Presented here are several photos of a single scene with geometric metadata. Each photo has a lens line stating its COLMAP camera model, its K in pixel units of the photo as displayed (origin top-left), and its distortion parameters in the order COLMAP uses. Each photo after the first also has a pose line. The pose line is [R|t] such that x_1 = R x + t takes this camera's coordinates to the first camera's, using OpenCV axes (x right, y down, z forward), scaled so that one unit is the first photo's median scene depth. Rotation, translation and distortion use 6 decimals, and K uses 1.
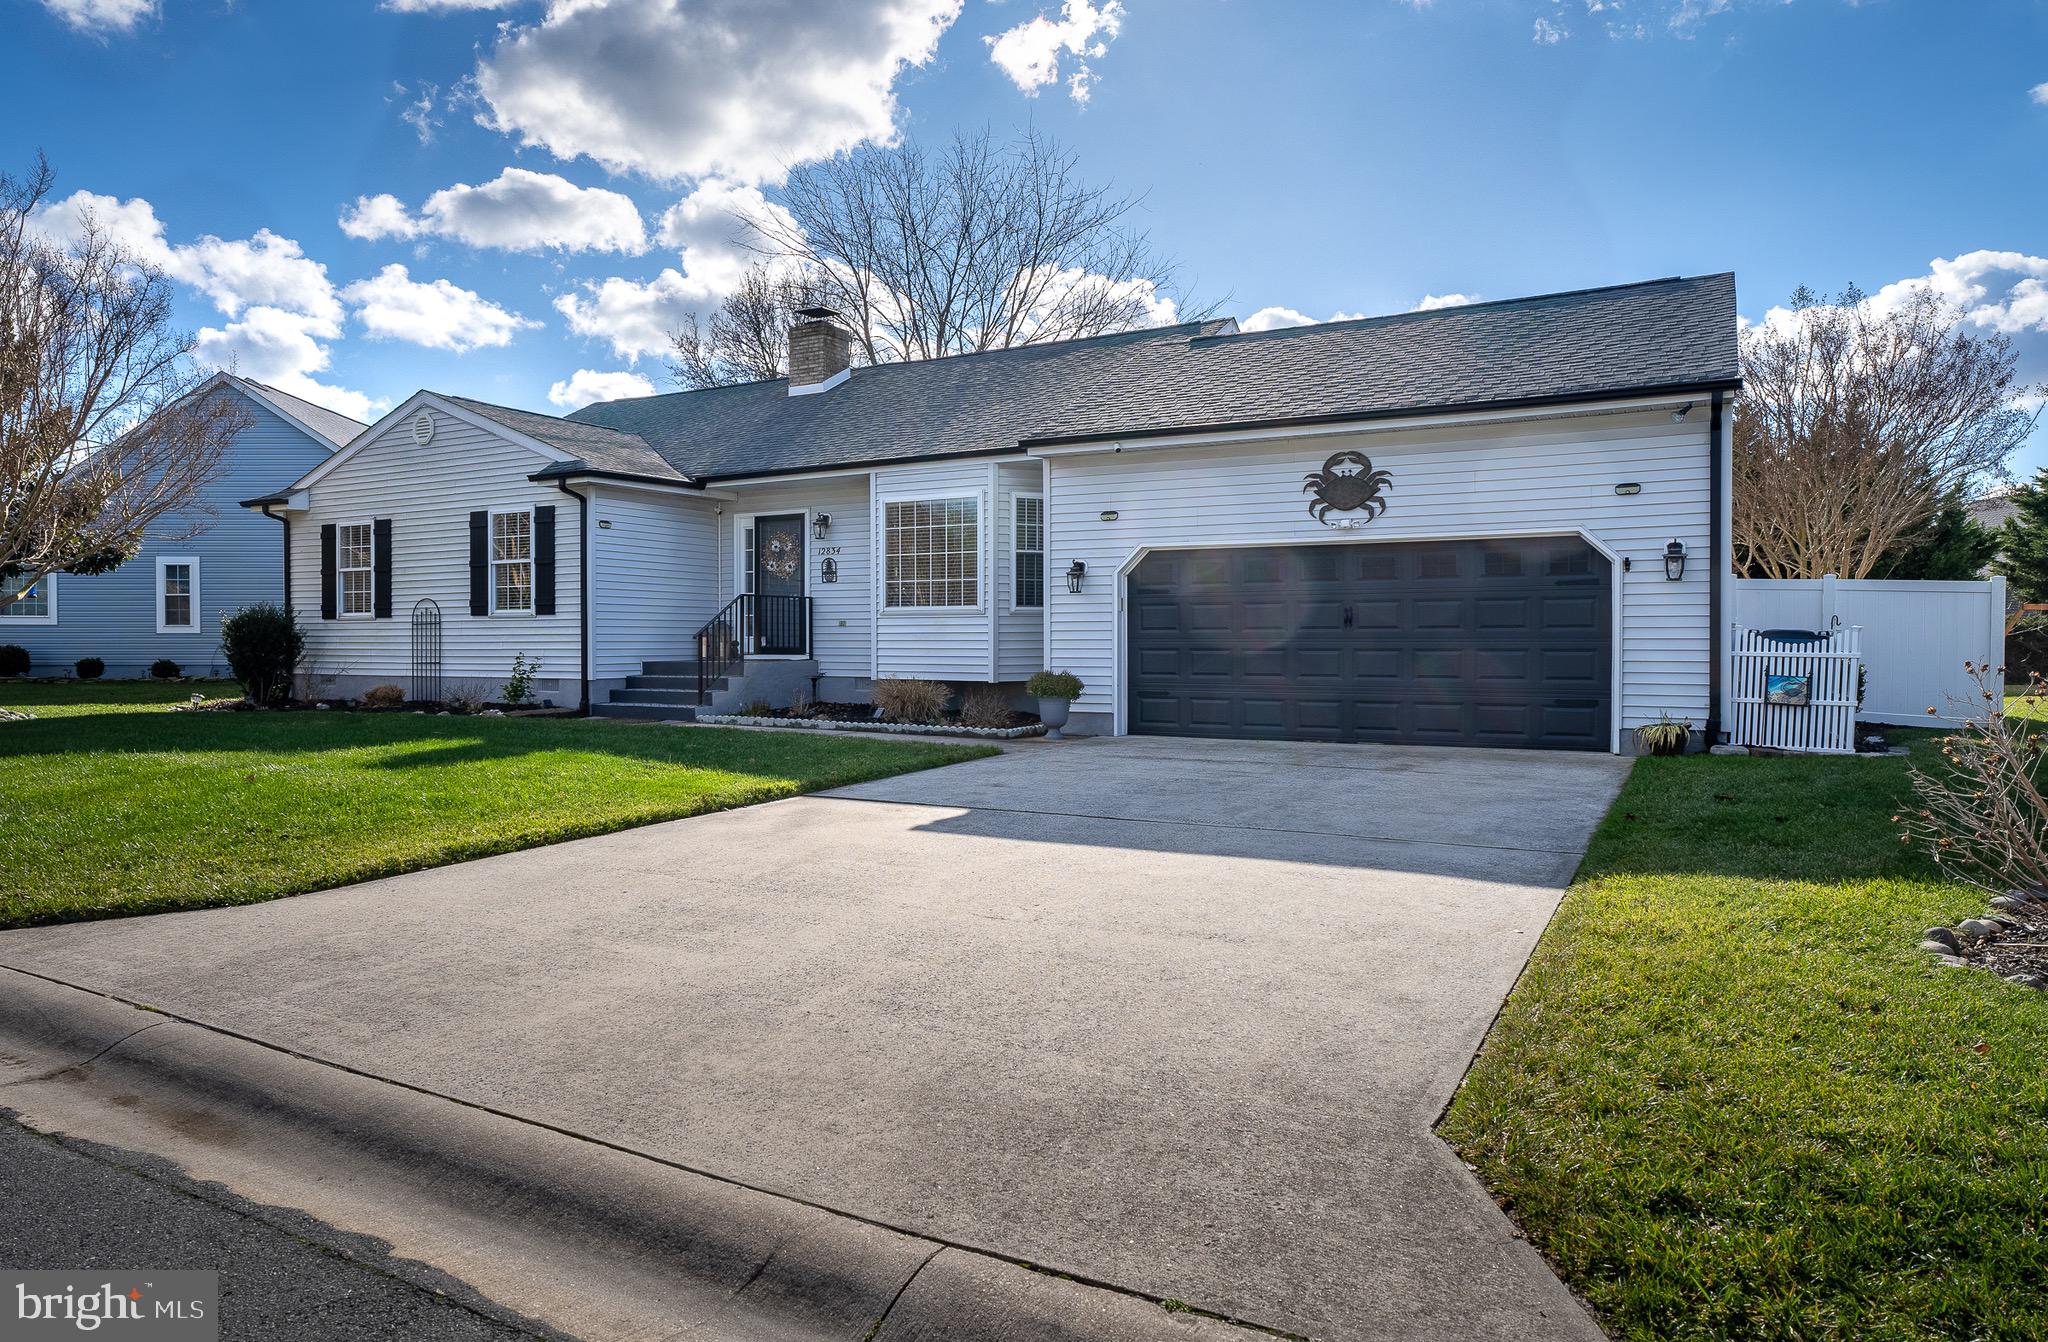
lens RADIAL K [[1165.1, 0, 1024.0], [0, 1165.1, 671.0], [0, 0, 1]] dist [-0.021263, 0.000595]
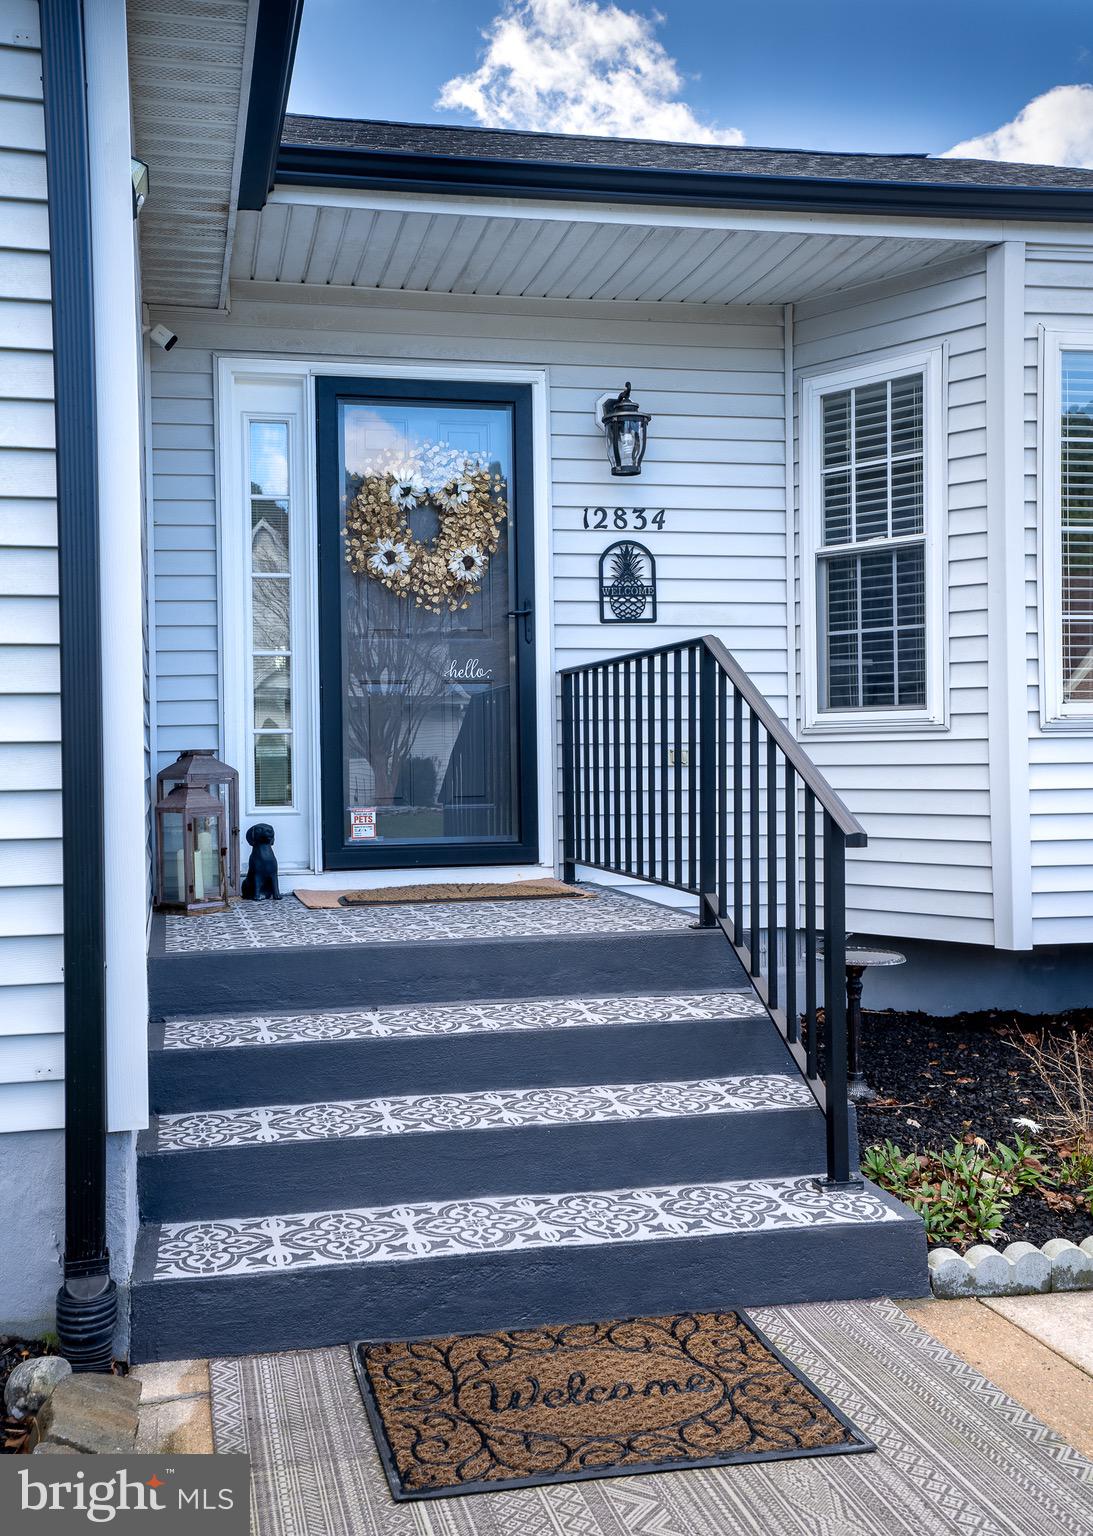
lens RADIAL K [[1260.4, 0, 396.9], [0, 1260.4, 772.4], [0, 0, 1]] dist [0.054797, -0.105659]
pose [[0.801051, -0.013053, 0.598454, -0.456986], [0.026879, 0.999538, -0.014179, -0.037801], [-0.597992, 0.027444, 0.801032, 0.858205]]
